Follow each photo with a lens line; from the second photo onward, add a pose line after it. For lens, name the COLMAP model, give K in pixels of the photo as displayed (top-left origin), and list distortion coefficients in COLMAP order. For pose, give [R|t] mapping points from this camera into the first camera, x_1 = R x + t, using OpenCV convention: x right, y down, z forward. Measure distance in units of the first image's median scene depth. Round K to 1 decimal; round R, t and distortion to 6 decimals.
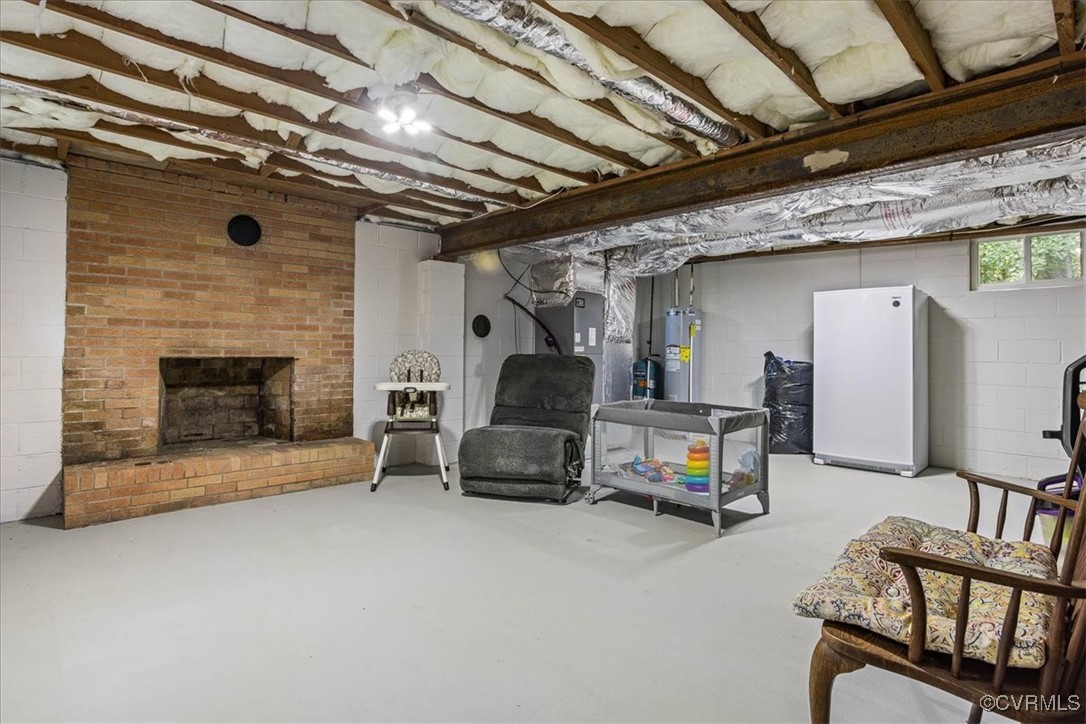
lens RADIAL K [[541.4, 0, 535.6], [0, 541.4, 343.2], [0, 0, 1]] dist [-0.054907, 0.031928]
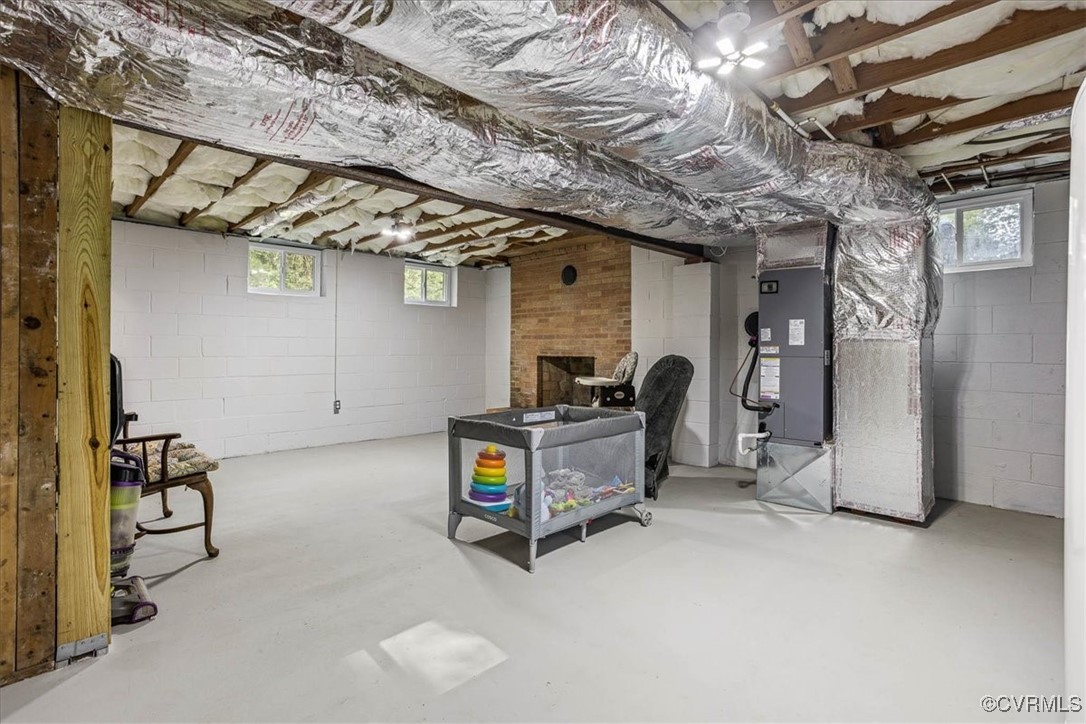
lens RADIAL K [[541.4, 0, 535.6], [0, 541.4, 343.2], [0, 0, 1]] dist [-0.054907, 0.031928]
pose [[0.026461, -0.015594, -0.999528, 1.030284], [0.010523, 0.999827, -0.015320, 0.010571], [0.999594, -0.010112, 0.026621, 0.856382]]
